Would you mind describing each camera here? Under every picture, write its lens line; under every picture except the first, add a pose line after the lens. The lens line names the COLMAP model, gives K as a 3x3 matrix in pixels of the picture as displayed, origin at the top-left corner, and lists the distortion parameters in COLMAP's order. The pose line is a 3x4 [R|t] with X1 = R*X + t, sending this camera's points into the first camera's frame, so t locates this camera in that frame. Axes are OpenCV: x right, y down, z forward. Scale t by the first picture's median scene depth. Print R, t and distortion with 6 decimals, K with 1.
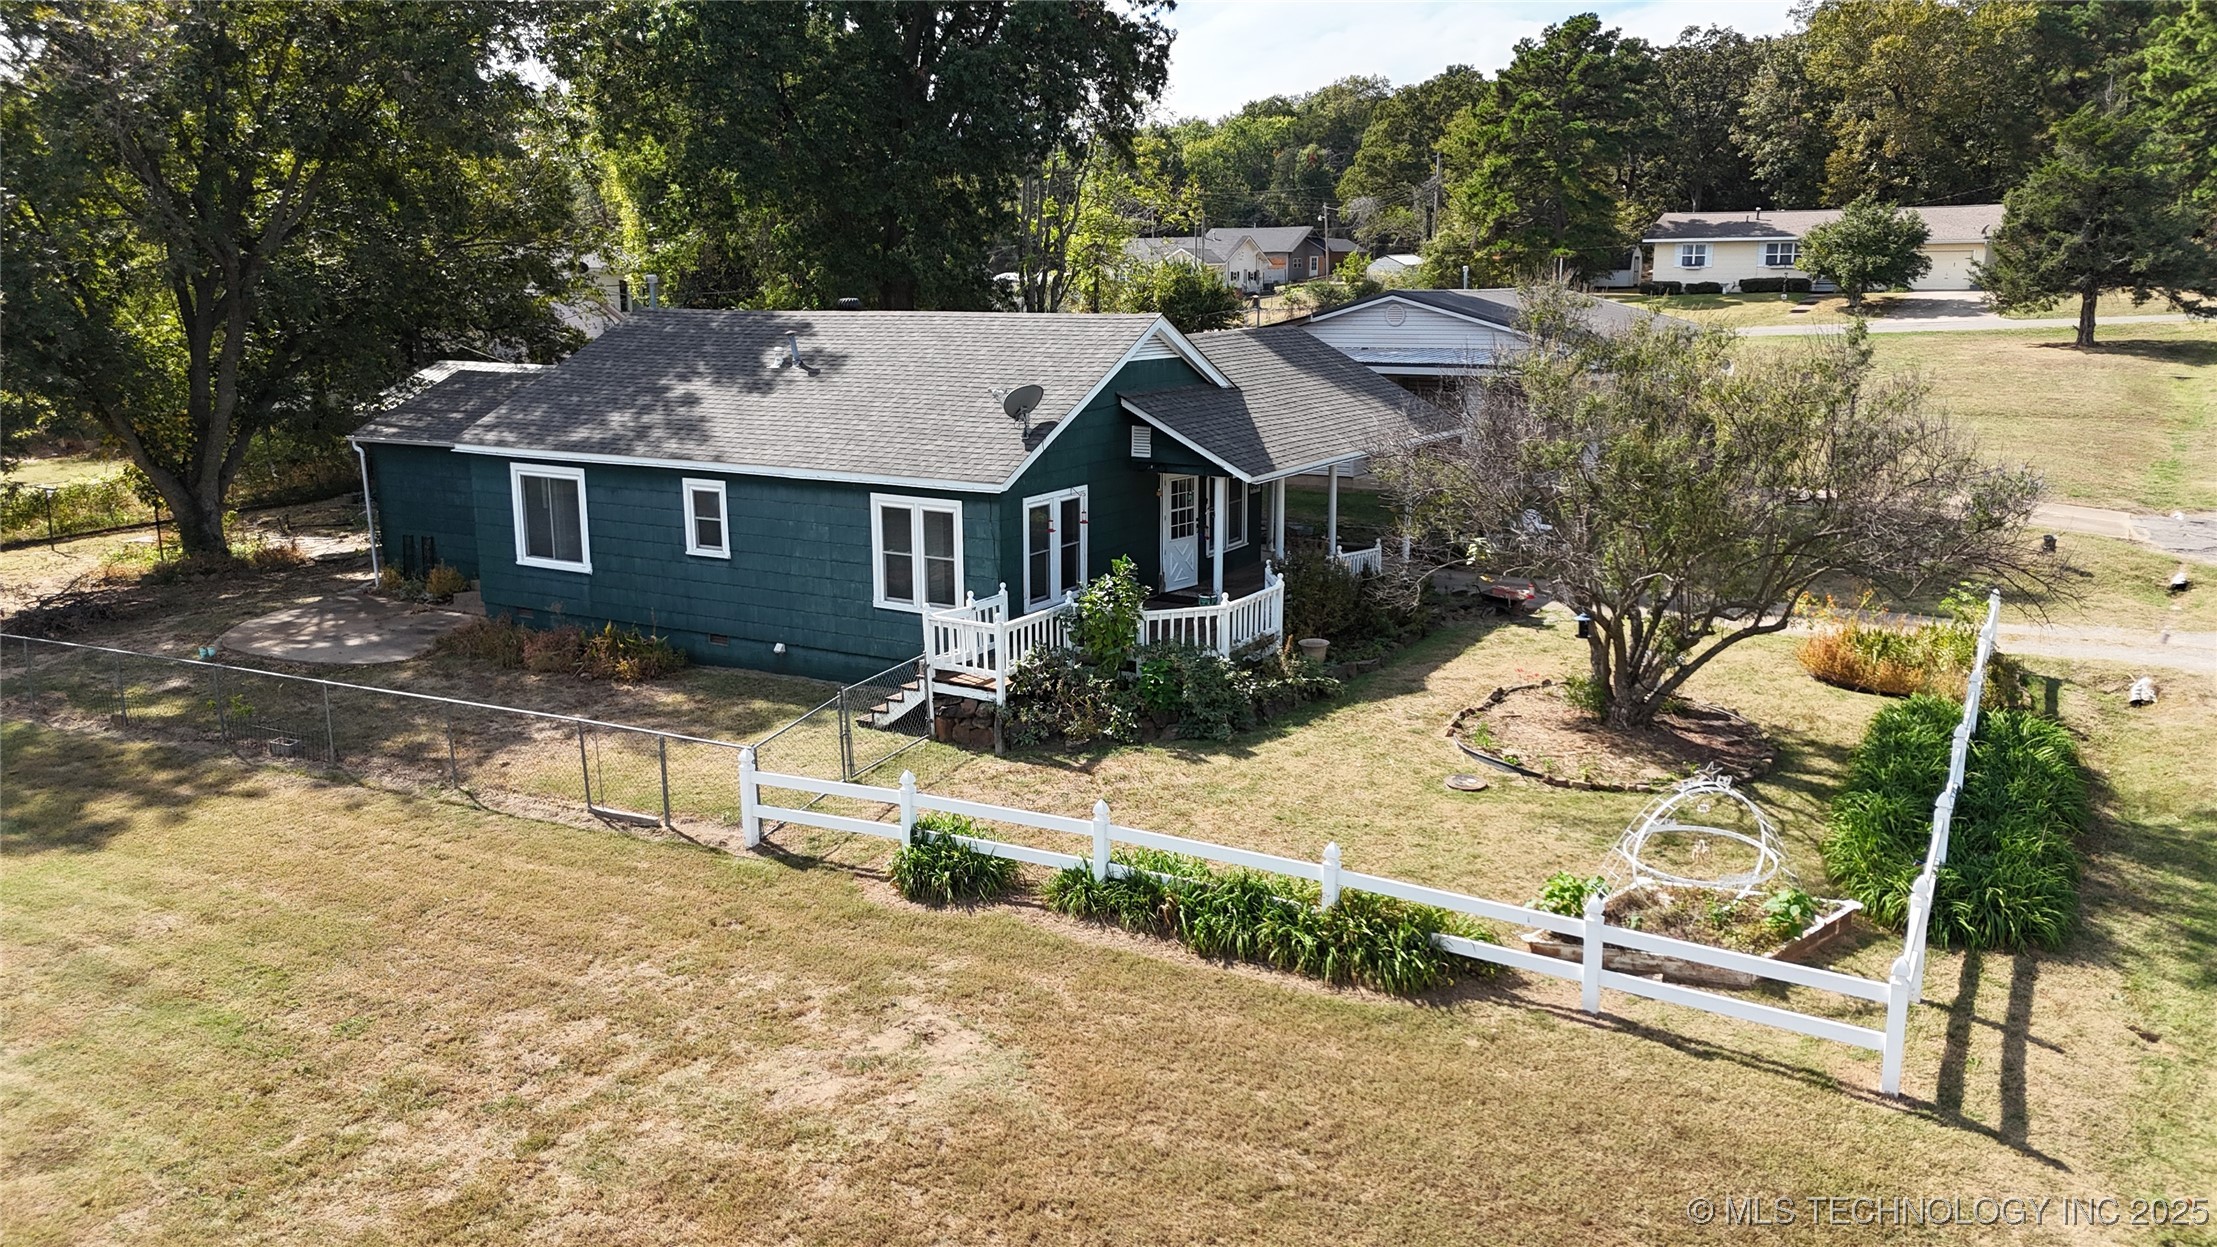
lens RADIAL K [[1623.8, 0, 1108.5], [0, 1623.8, 623.5], [0, 0, 1]] dist [0.082454, -0.088313]
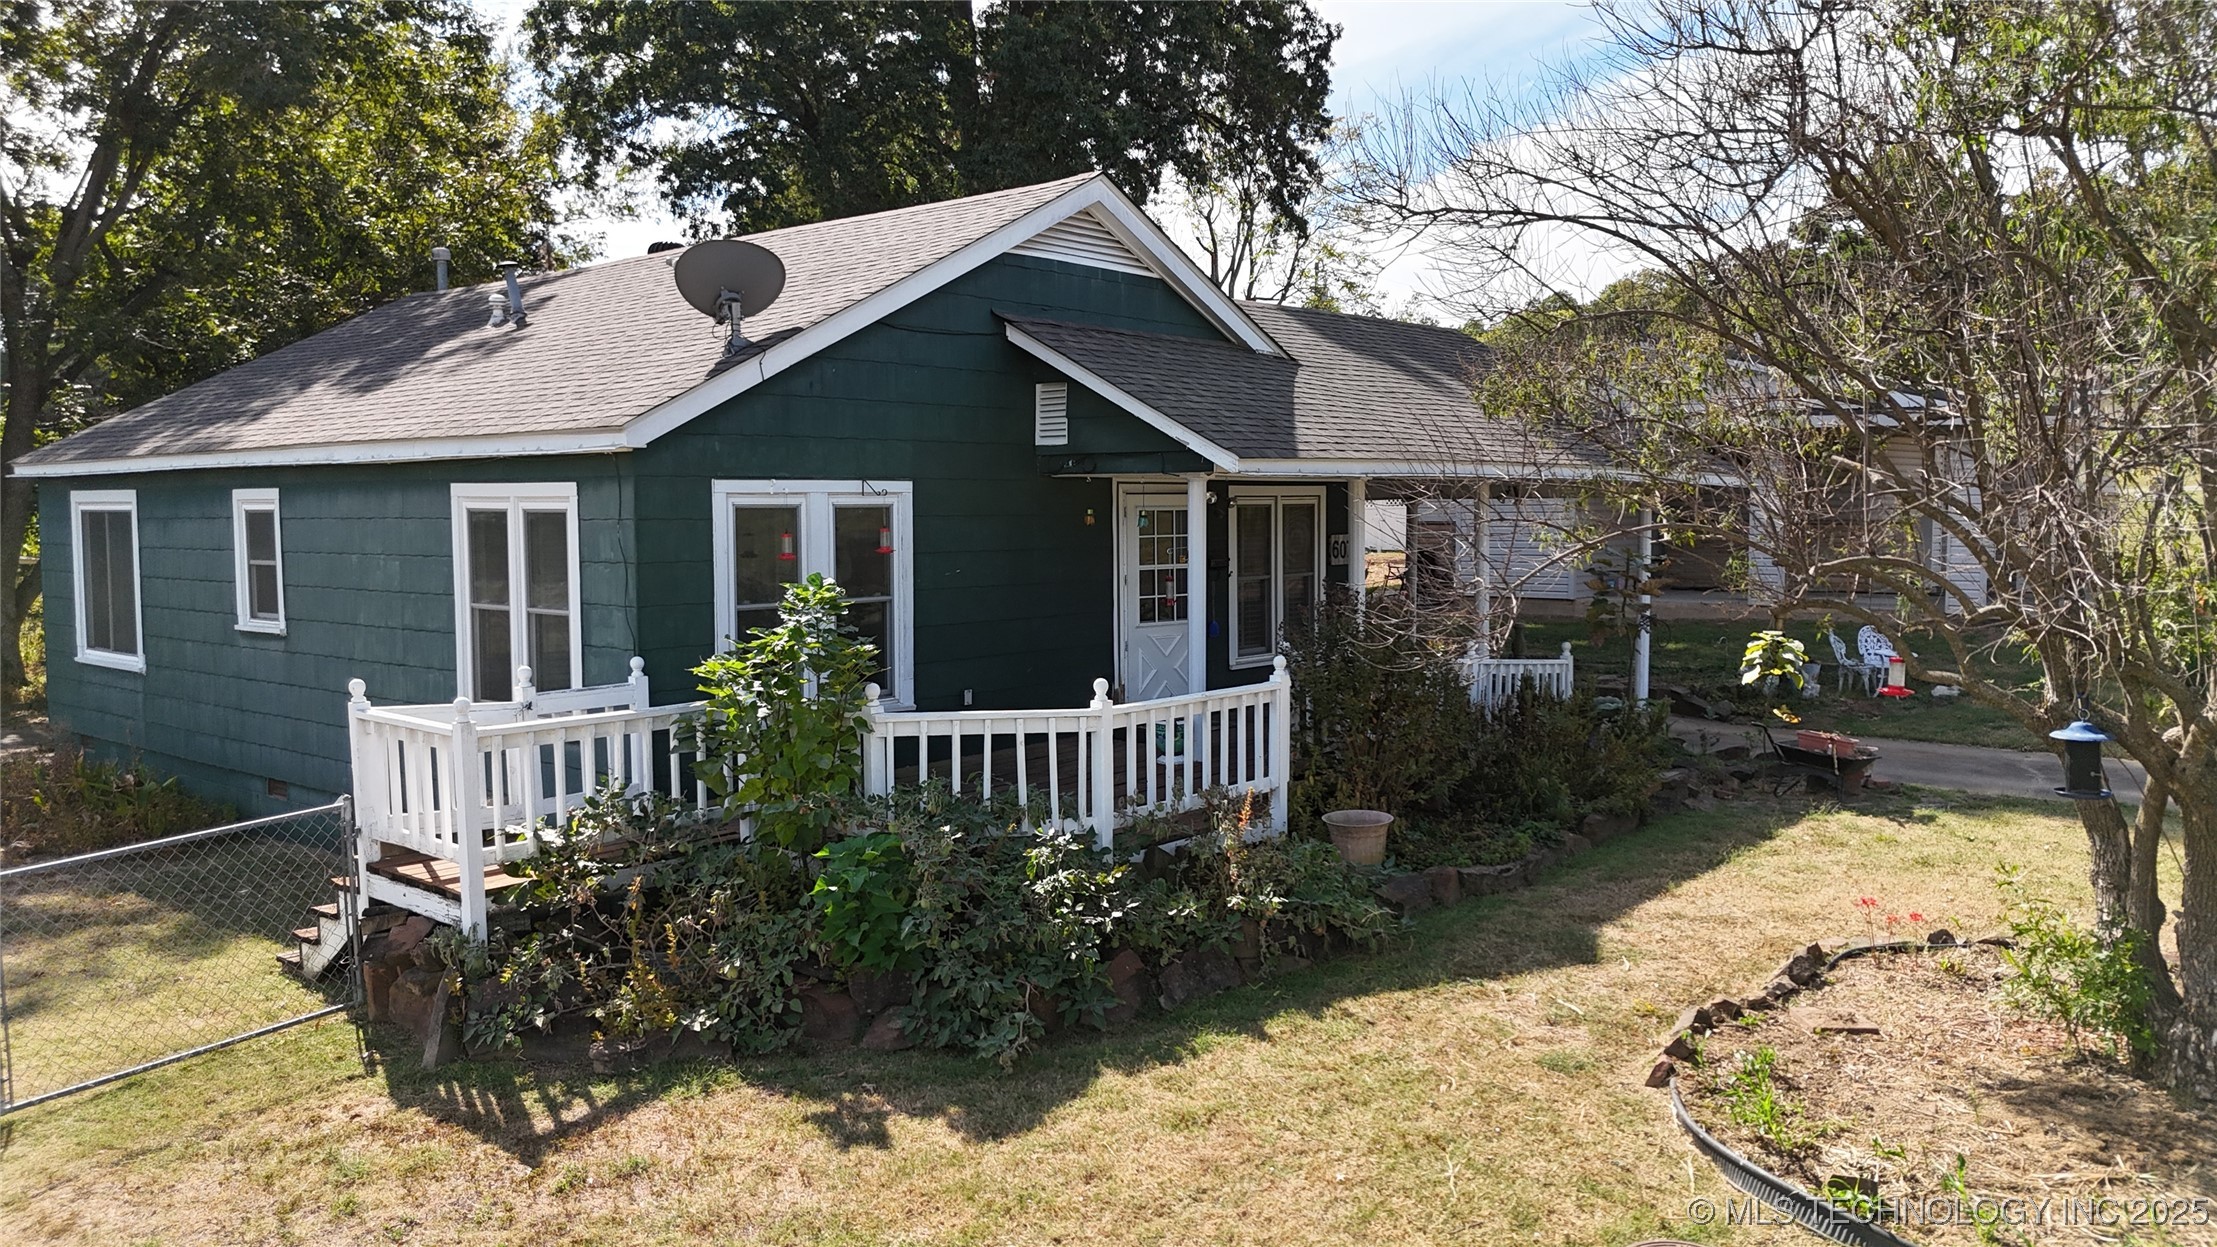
lens RADIAL K [[1642.5, 0, 1113.5], [0, 1642.5, 617.0], [0, 0, 1]] dist [0.058276, -0.073139]
pose [[0.985361, 0.011349, -0.170103, 0.145028], [-0.034929, 0.990055, -0.136279, 0.021876], [0.166865, 0.140226, 0.975957, 0.589570]]
